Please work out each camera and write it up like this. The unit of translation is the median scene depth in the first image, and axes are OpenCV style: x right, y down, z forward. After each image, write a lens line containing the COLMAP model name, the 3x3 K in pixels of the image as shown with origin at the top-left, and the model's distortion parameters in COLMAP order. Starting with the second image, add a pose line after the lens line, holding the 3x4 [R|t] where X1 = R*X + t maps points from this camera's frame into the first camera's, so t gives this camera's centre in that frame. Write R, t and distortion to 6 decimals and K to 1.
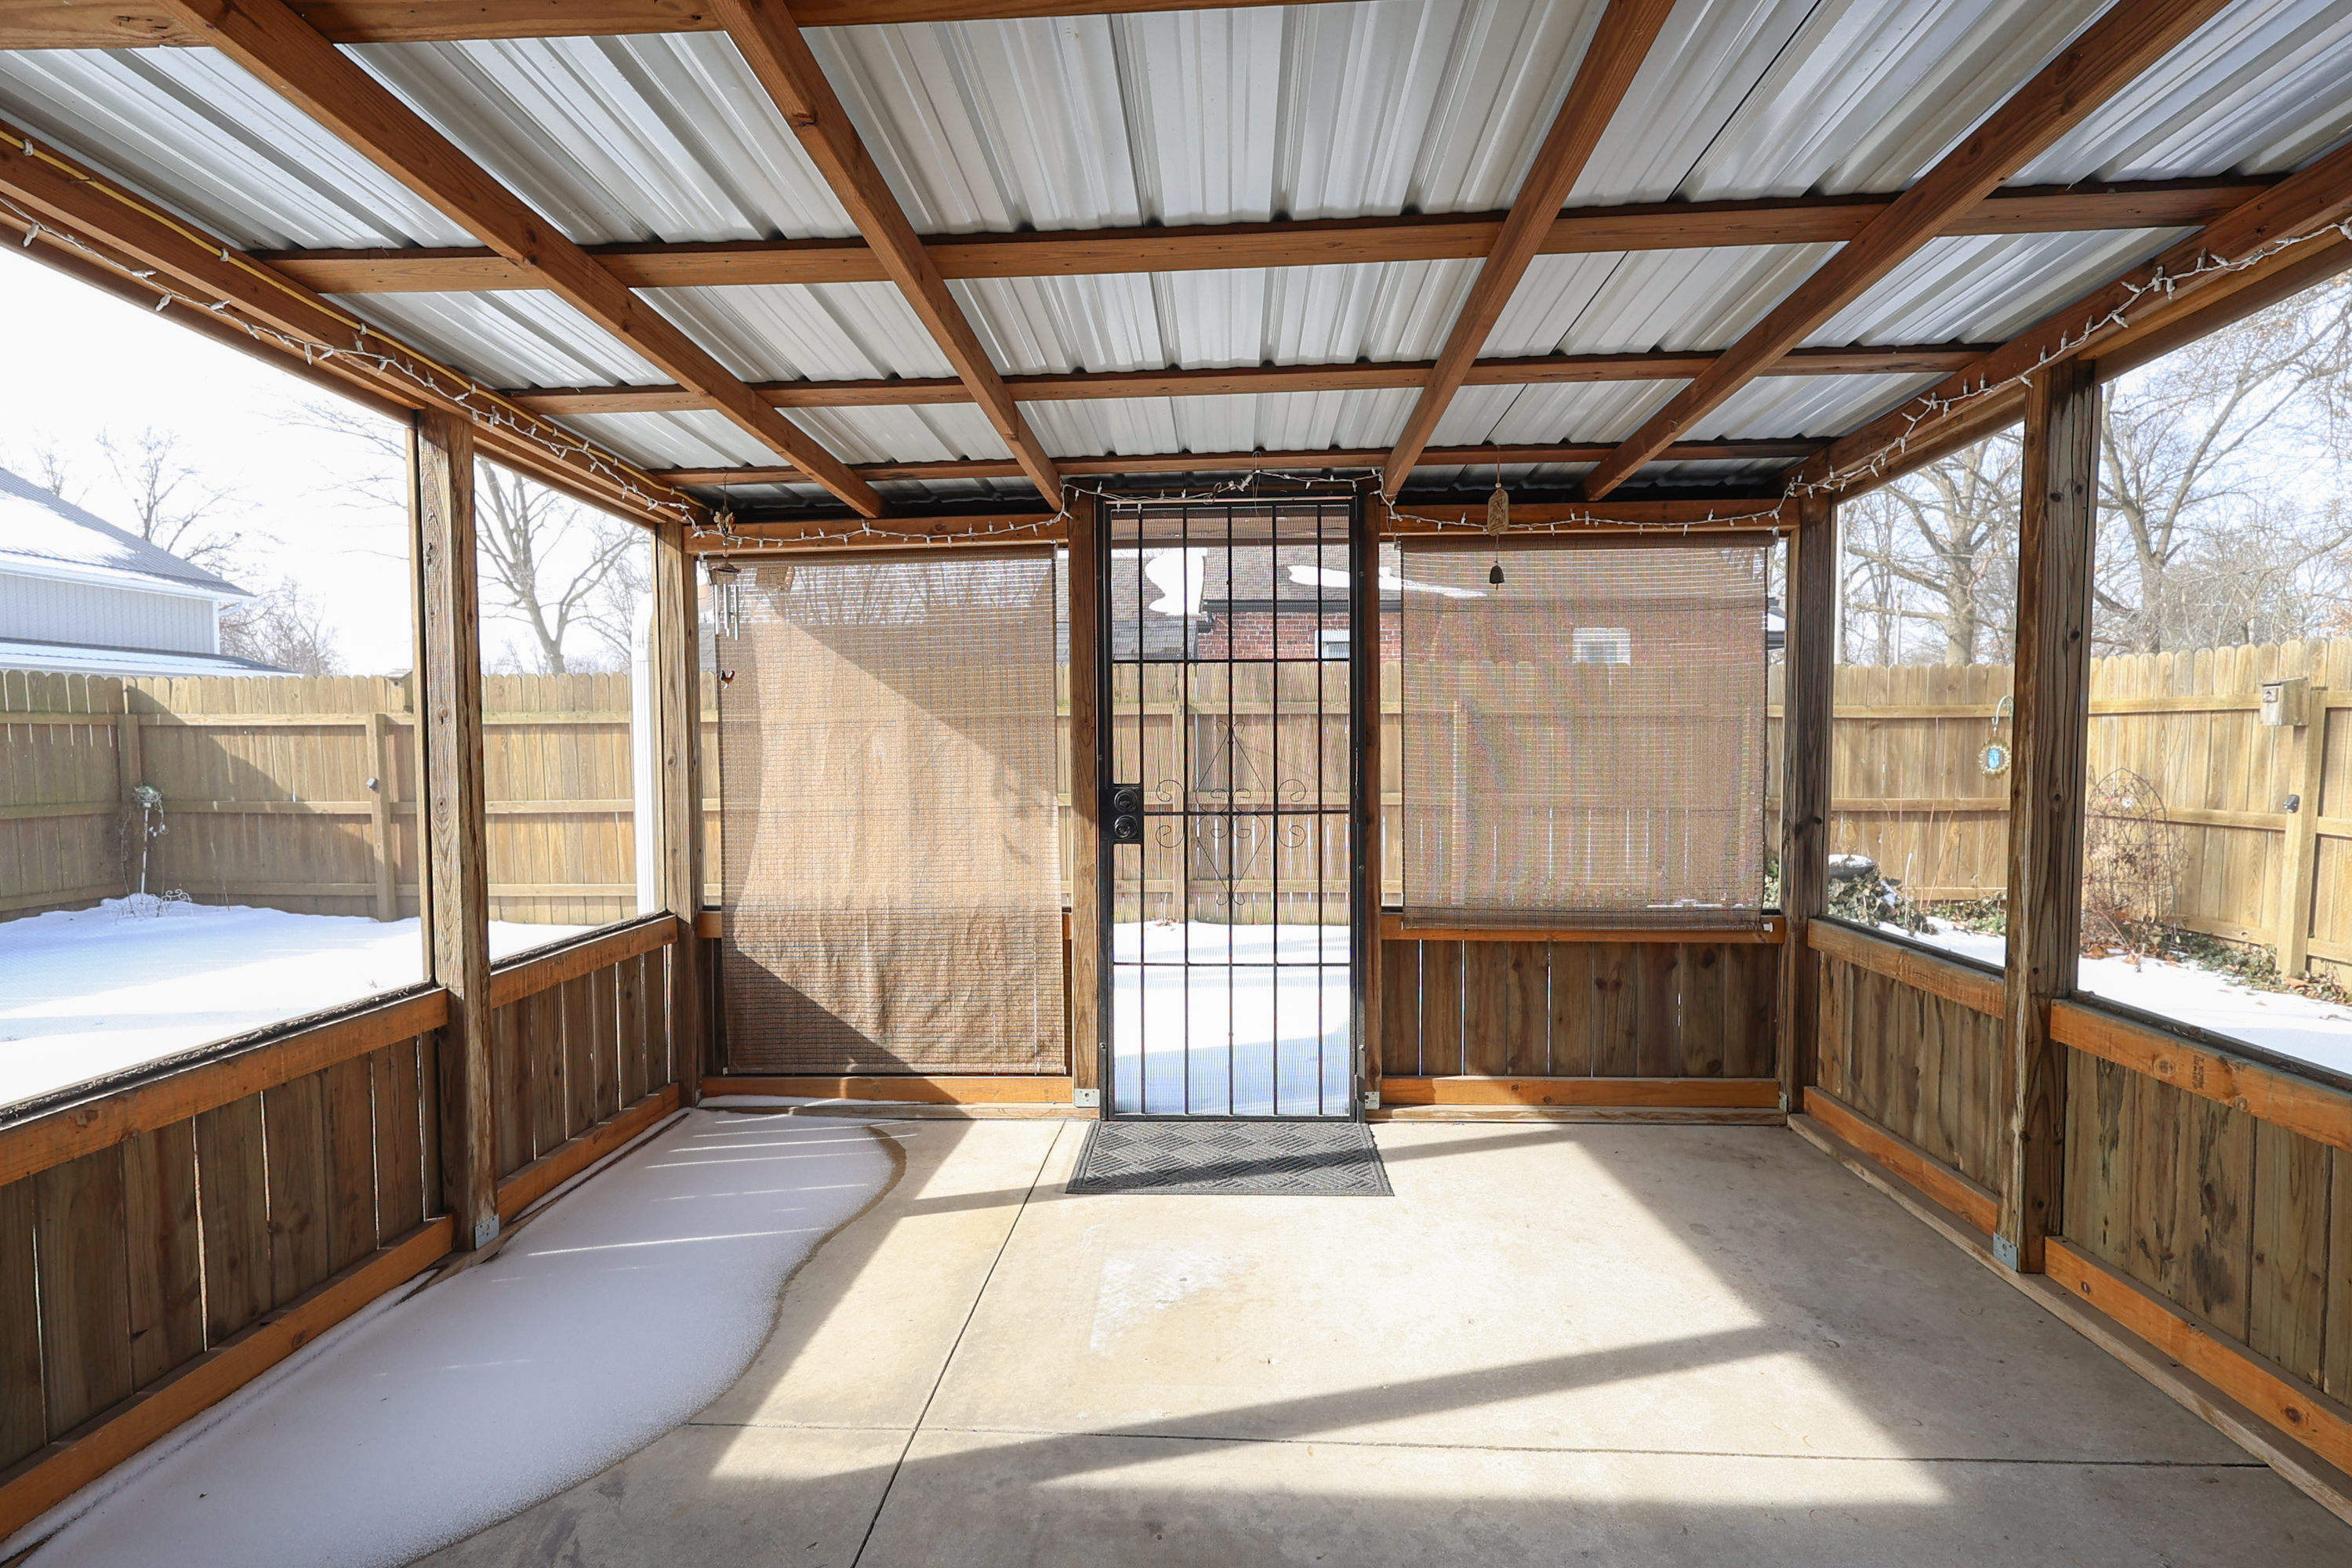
lens RADIAL K [[1119.0, 0, 1176.0], [0, 1119.0, 784.0], [0, 0, 1]] dist [0.000219, 0.000087]
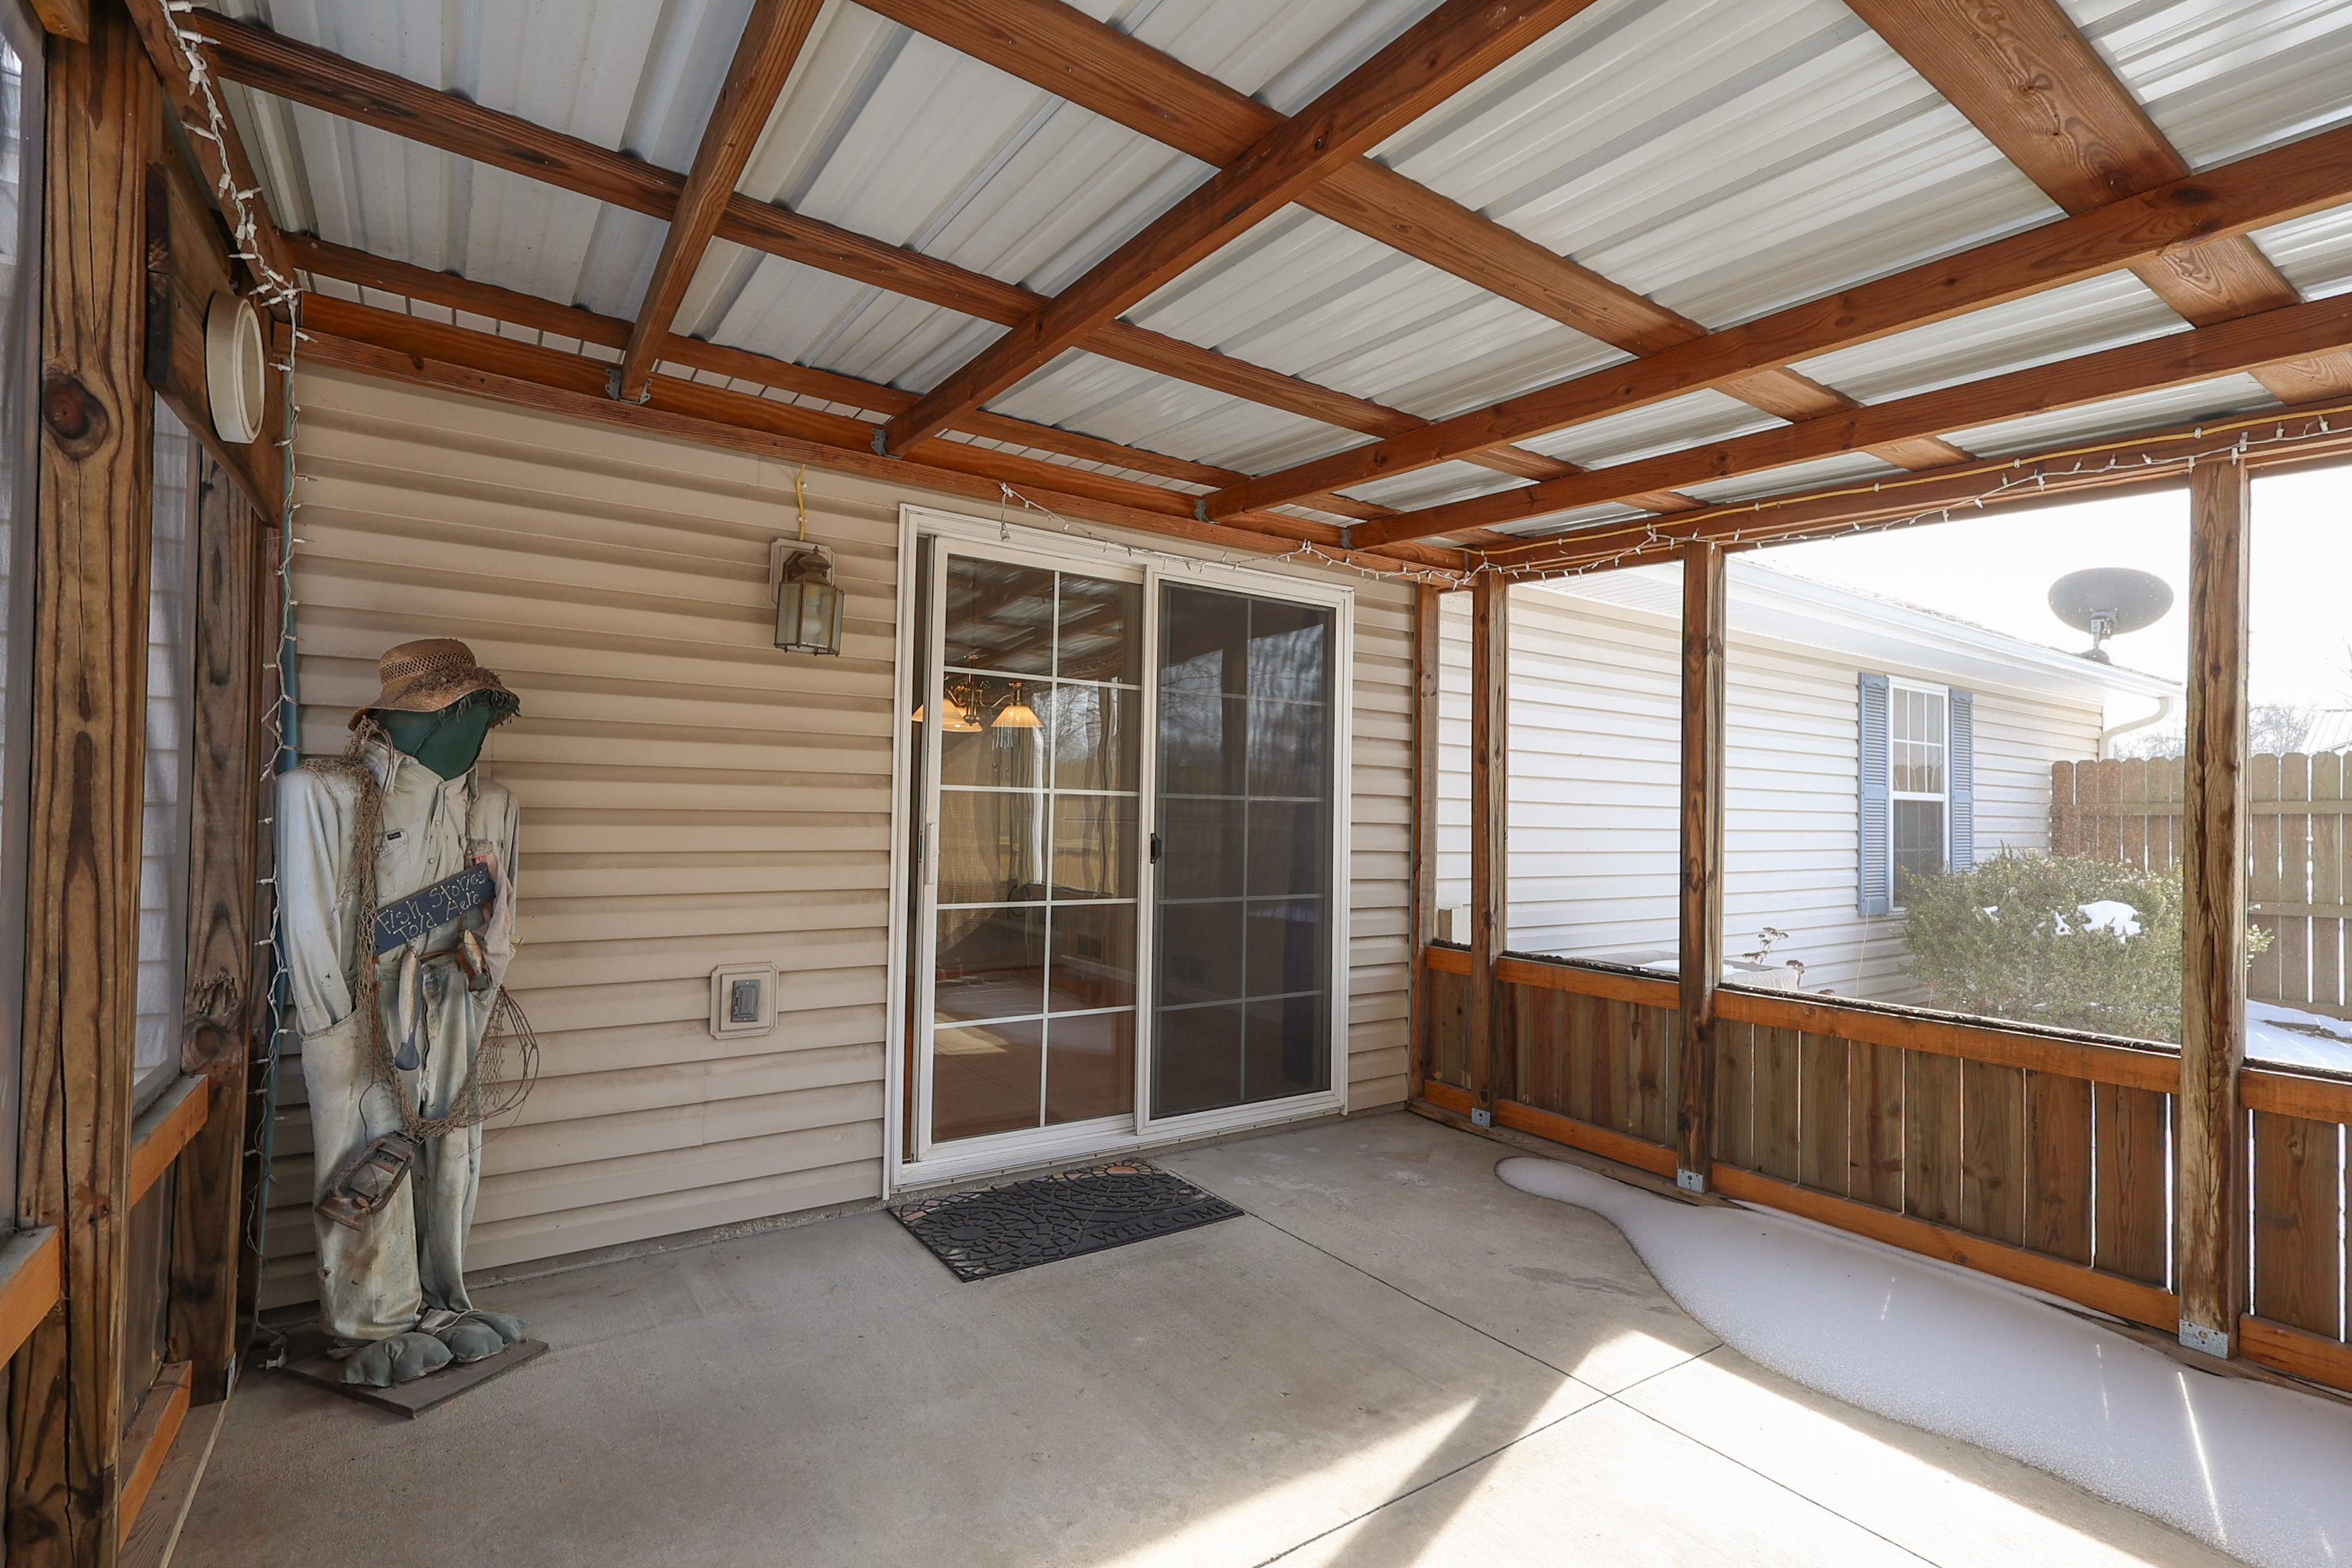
lens RADIAL K [[1113.5, 0, 1226.7], [0, 1113.5, 803.8], [0, 0, 1]] dist [0.008816, -0.000314]
pose [[-0.764956, -0.014016, -0.643930, 0.753890], [-0.043265, 0.998623, 0.029660, -0.037024], [0.642628, 0.050548, -0.764509, 1.491354]]
